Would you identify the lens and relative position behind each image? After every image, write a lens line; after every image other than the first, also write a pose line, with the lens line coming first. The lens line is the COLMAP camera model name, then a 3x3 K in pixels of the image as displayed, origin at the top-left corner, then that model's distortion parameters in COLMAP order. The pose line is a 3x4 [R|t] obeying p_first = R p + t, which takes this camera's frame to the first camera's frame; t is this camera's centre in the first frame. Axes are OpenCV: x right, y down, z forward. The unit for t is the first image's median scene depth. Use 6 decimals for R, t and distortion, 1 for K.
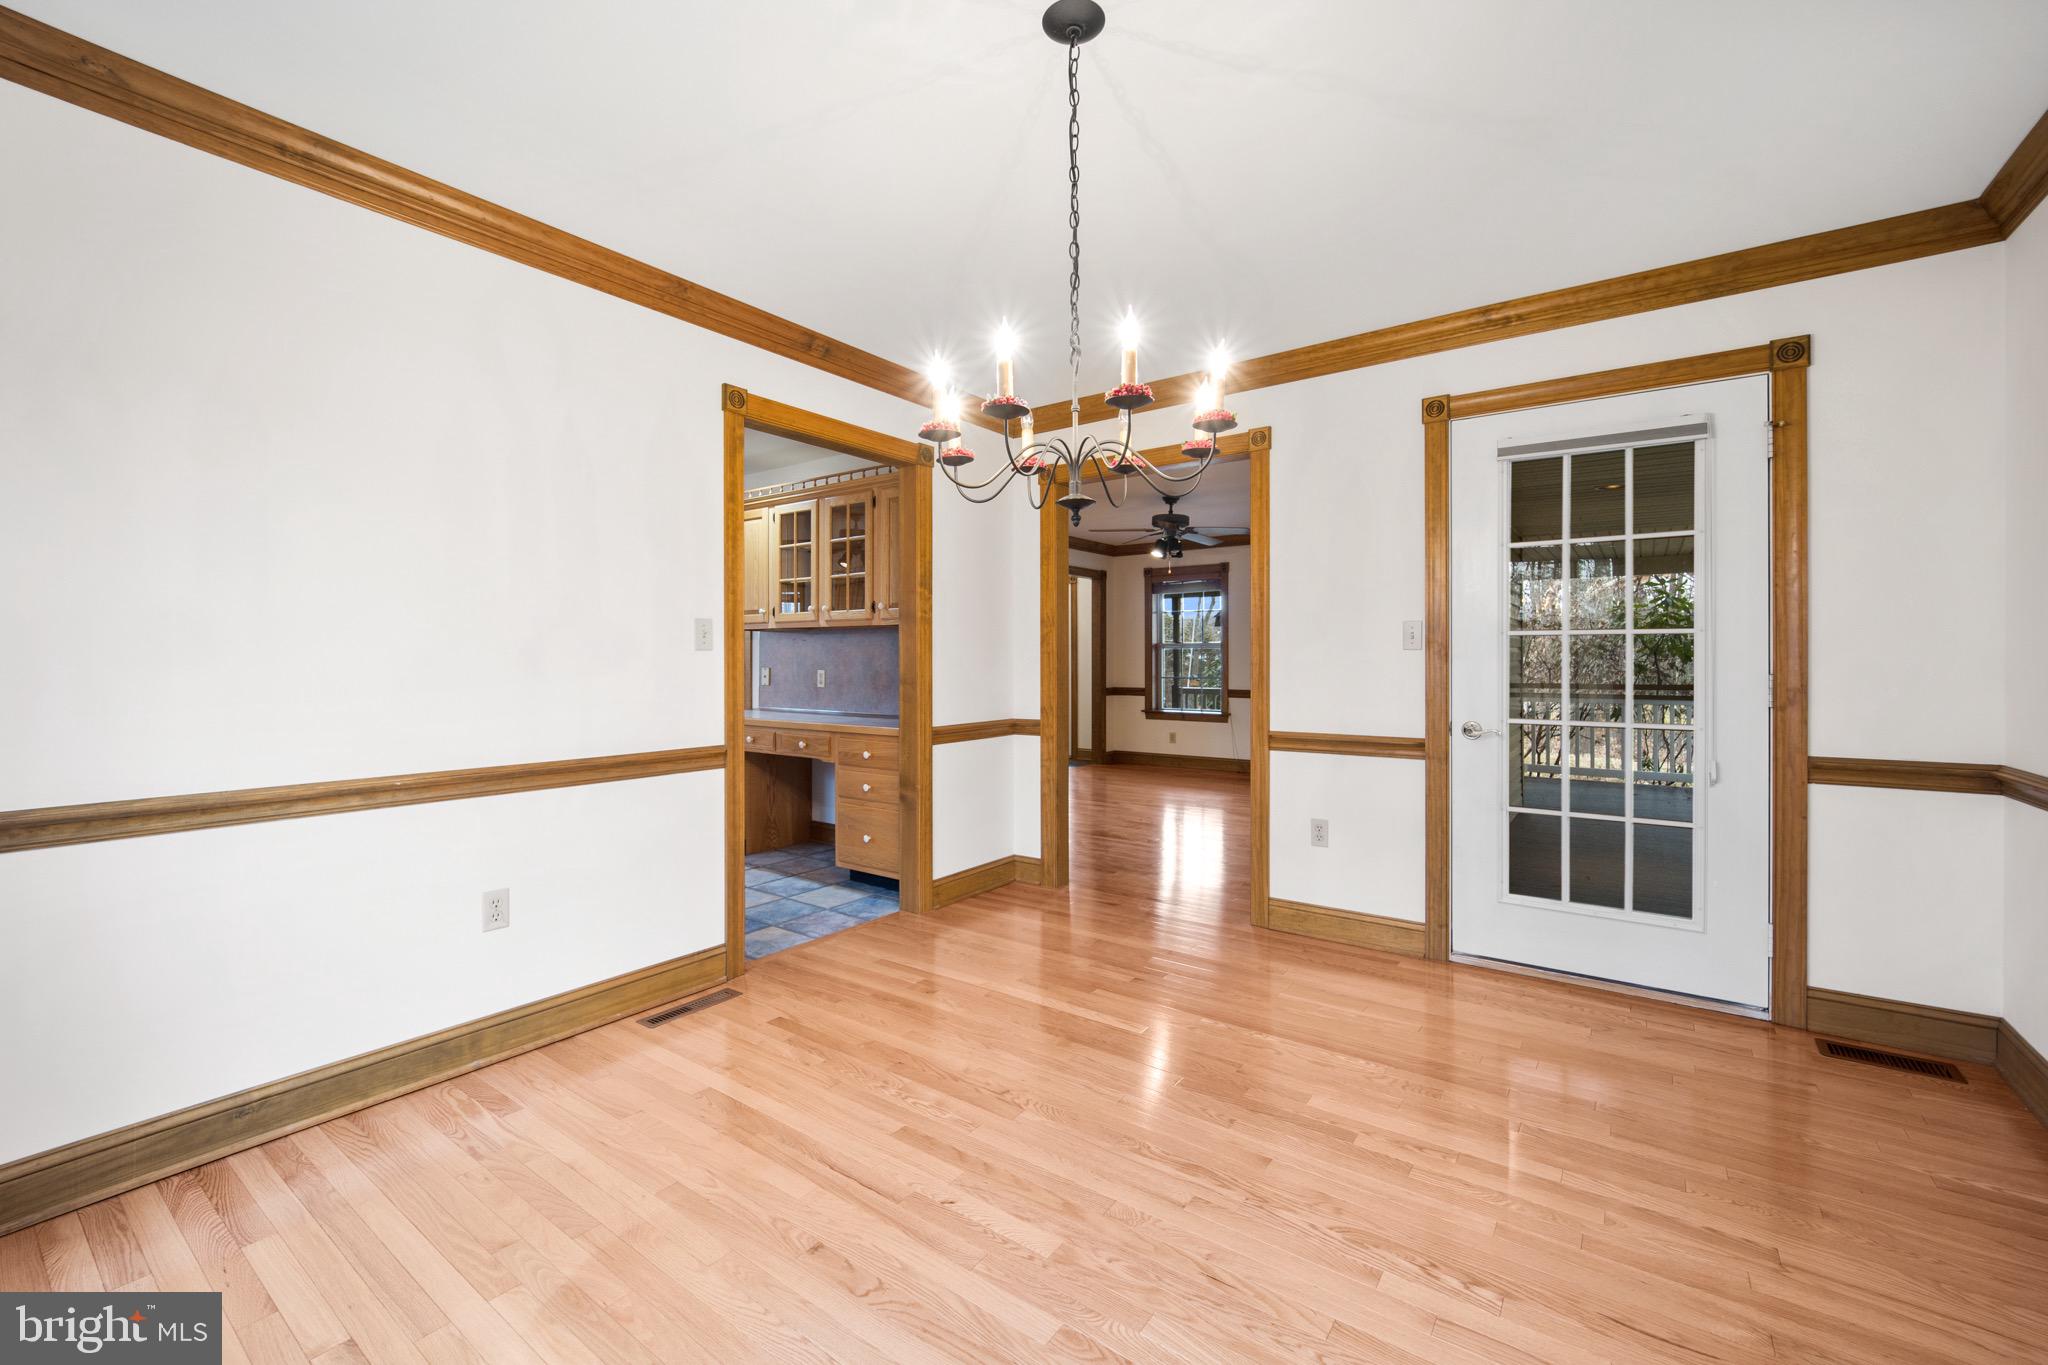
lens RADIAL K [[927.0, 0, 1071.0], [0, 927.0, 651.7], [0, 0, 1]] dist [-0.002791, -0.000452]
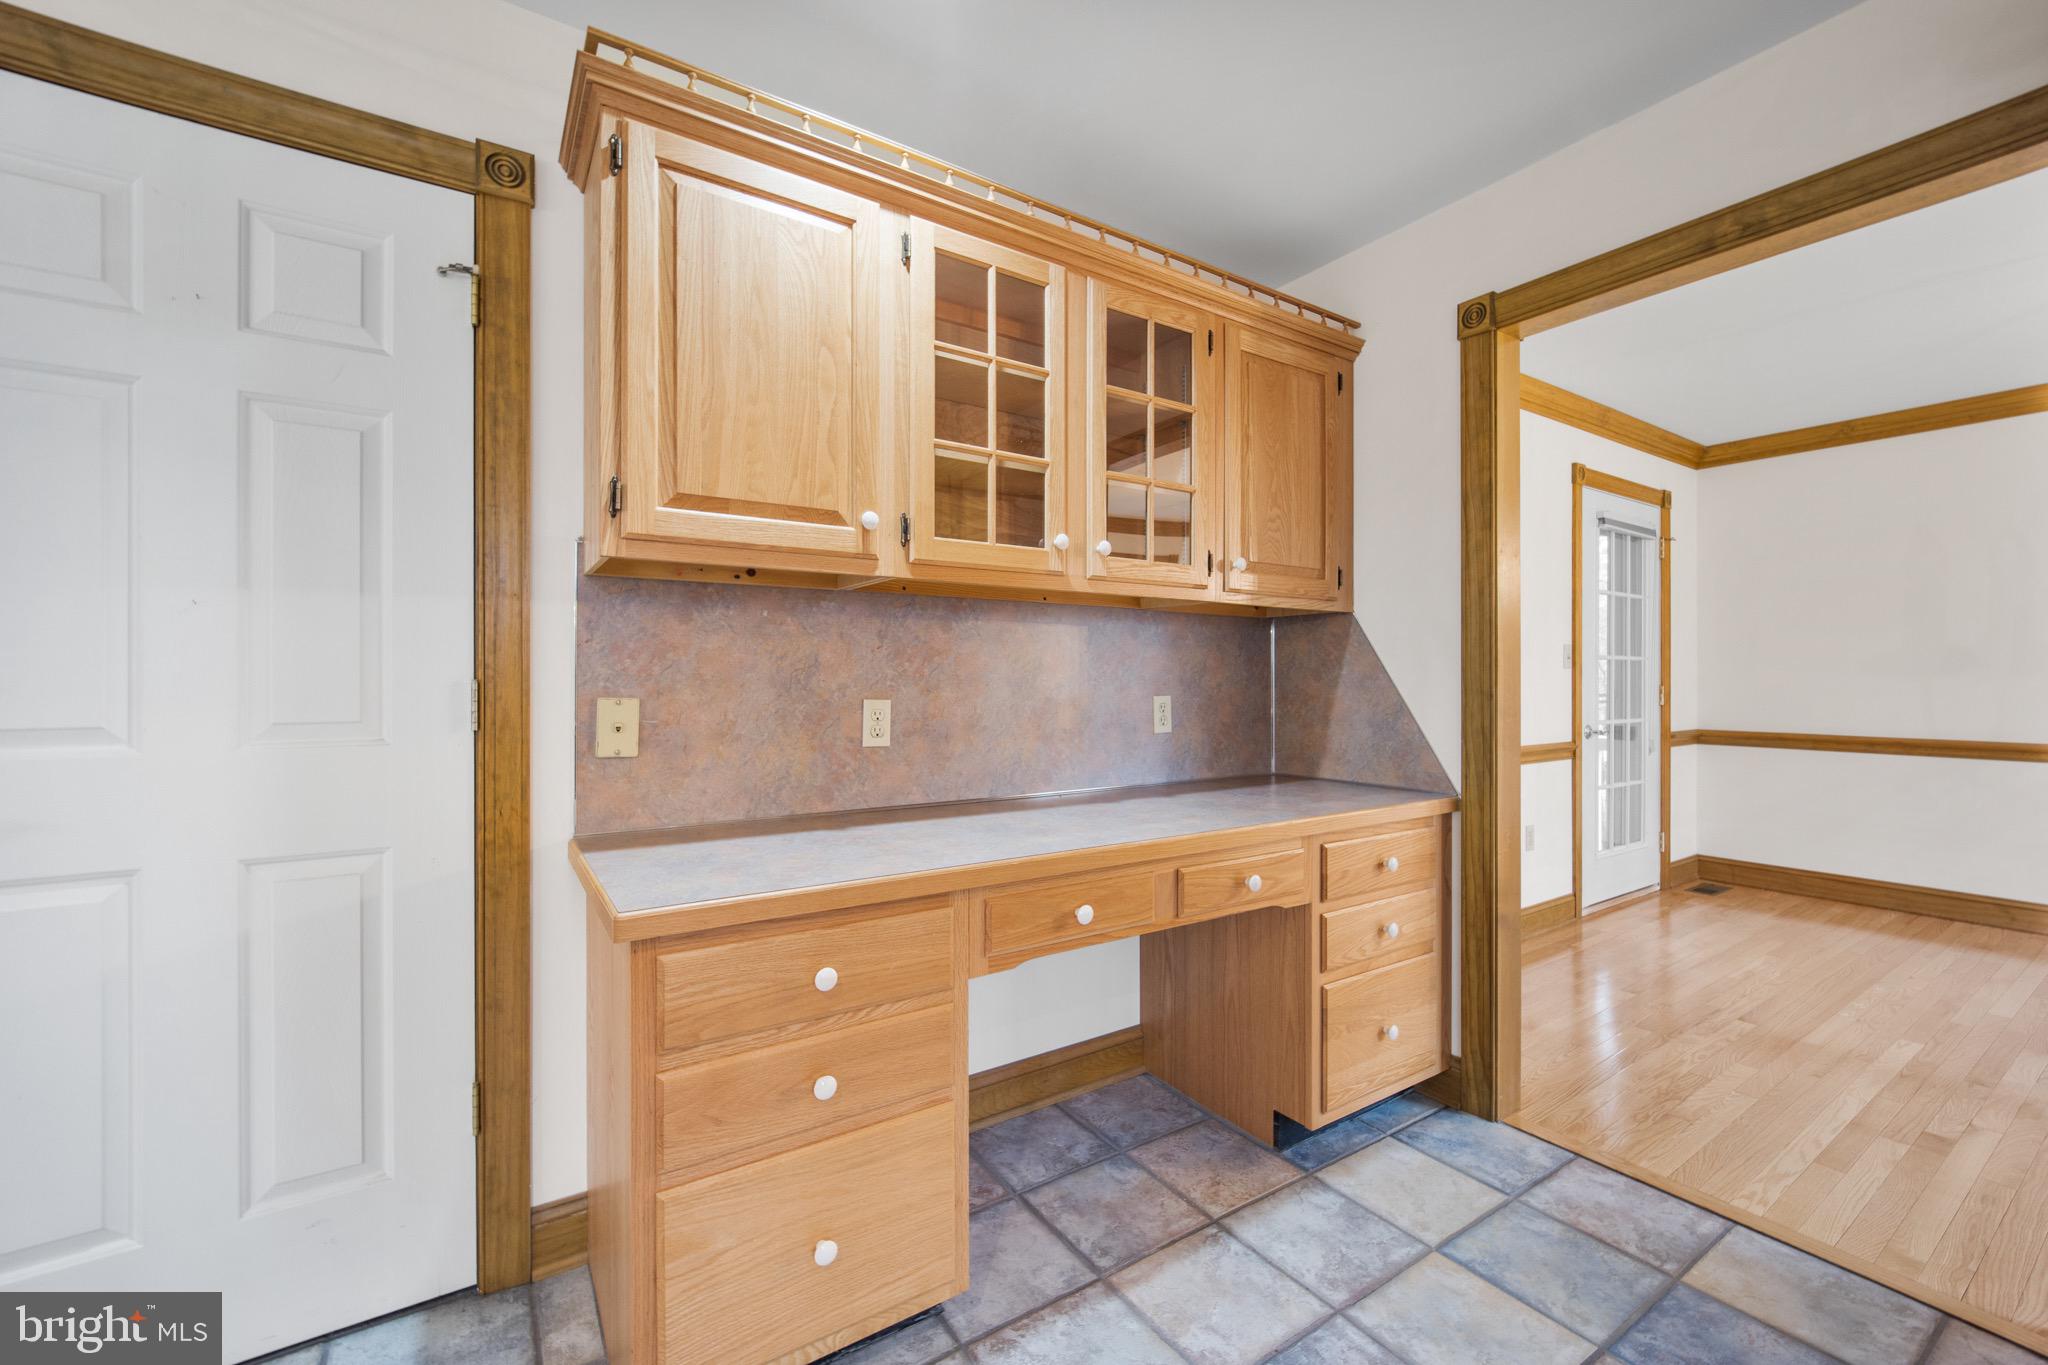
lens RADIAL K [[833.1, 0, 994.4], [0, 833.1, 687.8], [0, 0, 1]] dist [-0.001069, -0.000184]
pose [[0.345657, -0.004964, 0.938348, -0.766995], [-0.003660, 0.999971, 0.006638, 0.015551], [-0.938354, -0.005729, 0.345629, 1.122764]]
